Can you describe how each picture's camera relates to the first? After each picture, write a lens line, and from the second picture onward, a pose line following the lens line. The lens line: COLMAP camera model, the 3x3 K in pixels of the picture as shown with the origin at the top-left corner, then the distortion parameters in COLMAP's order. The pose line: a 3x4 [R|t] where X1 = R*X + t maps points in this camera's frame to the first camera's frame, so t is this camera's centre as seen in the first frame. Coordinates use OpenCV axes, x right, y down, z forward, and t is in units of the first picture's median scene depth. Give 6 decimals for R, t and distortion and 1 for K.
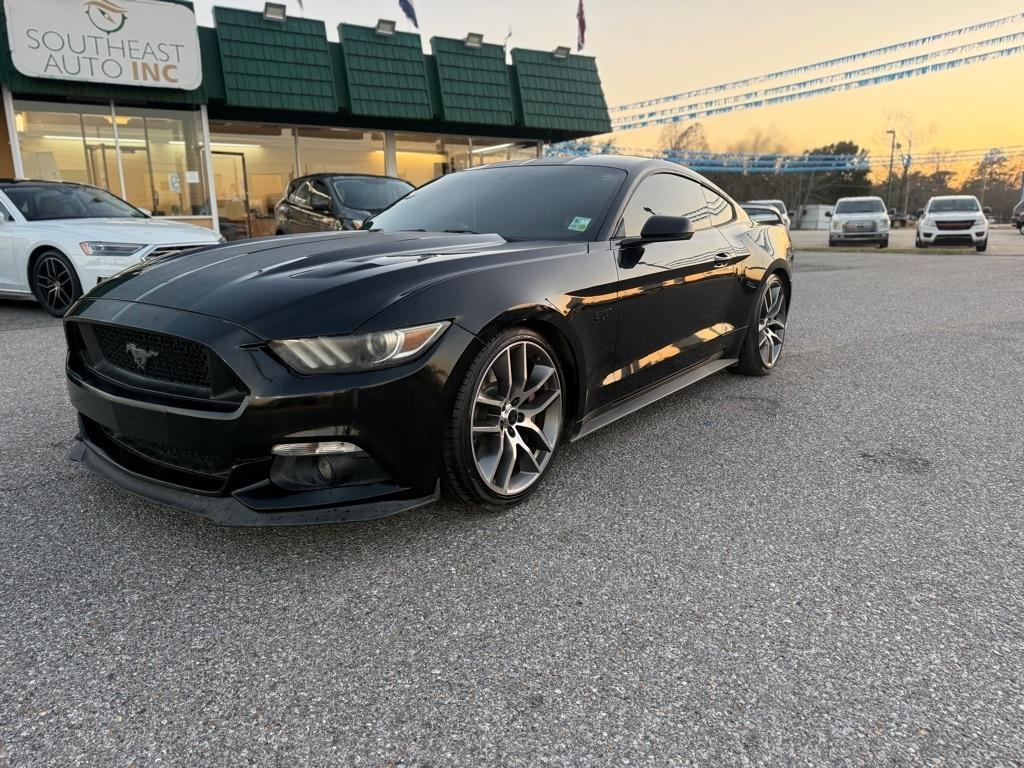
lens RADIAL K [[706.8, 0, 510.1], [0, 706.8, 381.1], [0, 0, 1]] dist [-0.003430, -0.004762]
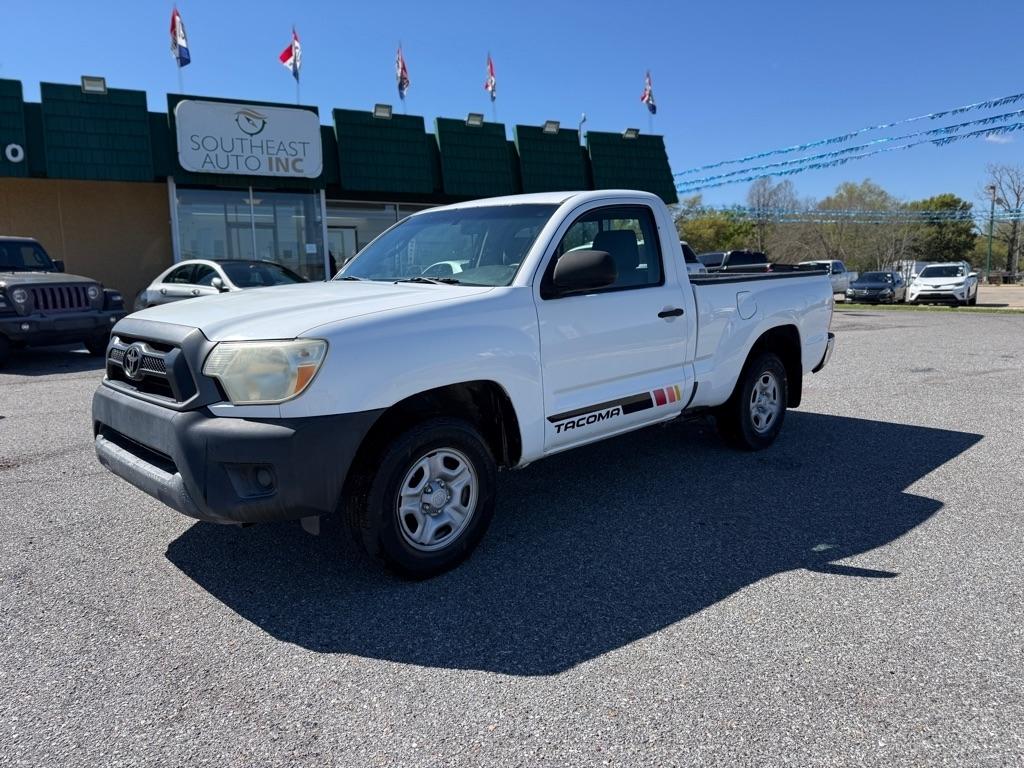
lens RADIAL K [[701.2, 0, 512.0], [0, 701.2, 384.0], [0, 0, 1]] dist [0.022313, -0.032184]
pose [[0.992107, 0.016081, -0.124362, 0.035253], [-0.024945, 0.997232, -0.070047, 0.013551], [0.122892, 0.072596, 0.989761, -0.107174]]
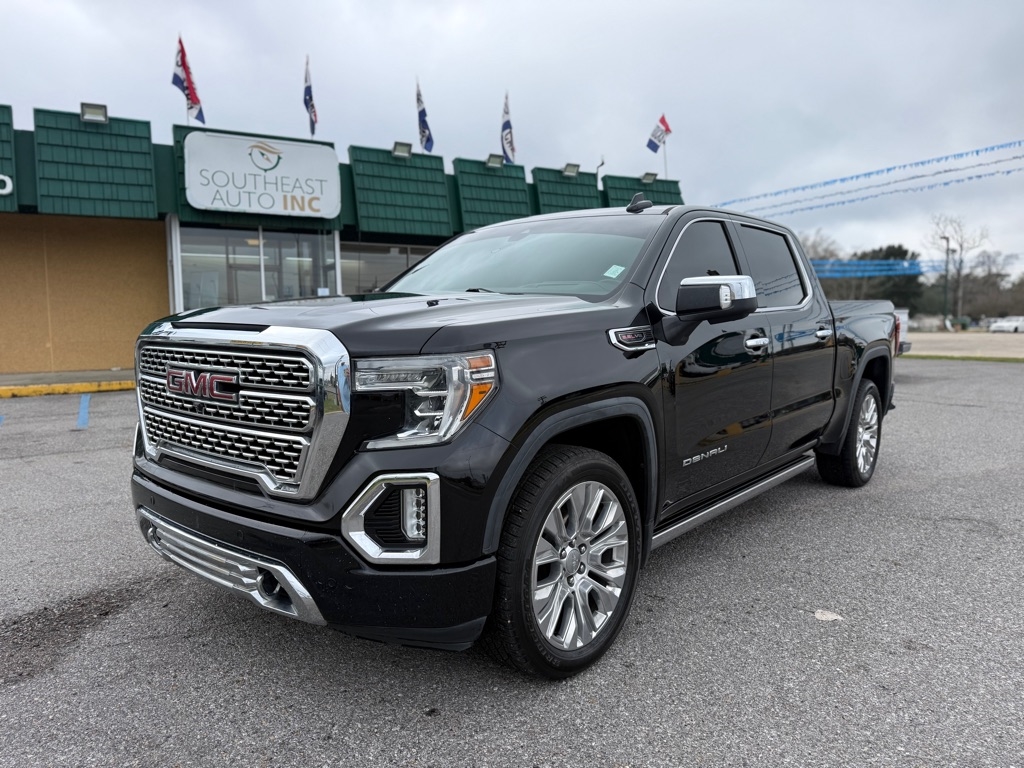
lens RADIAL K [[701.2, 0, 512.0], [0, 701.2, 384.0], [0, 0, 1]] dist [0.022313, -0.032184]
pose [[0.998153, 0.009645, -0.059974, -0.077553], [-0.017418, 0.991300, -0.130462, -0.007483], [0.058194, 0.131266, 0.989638, -0.049126]]
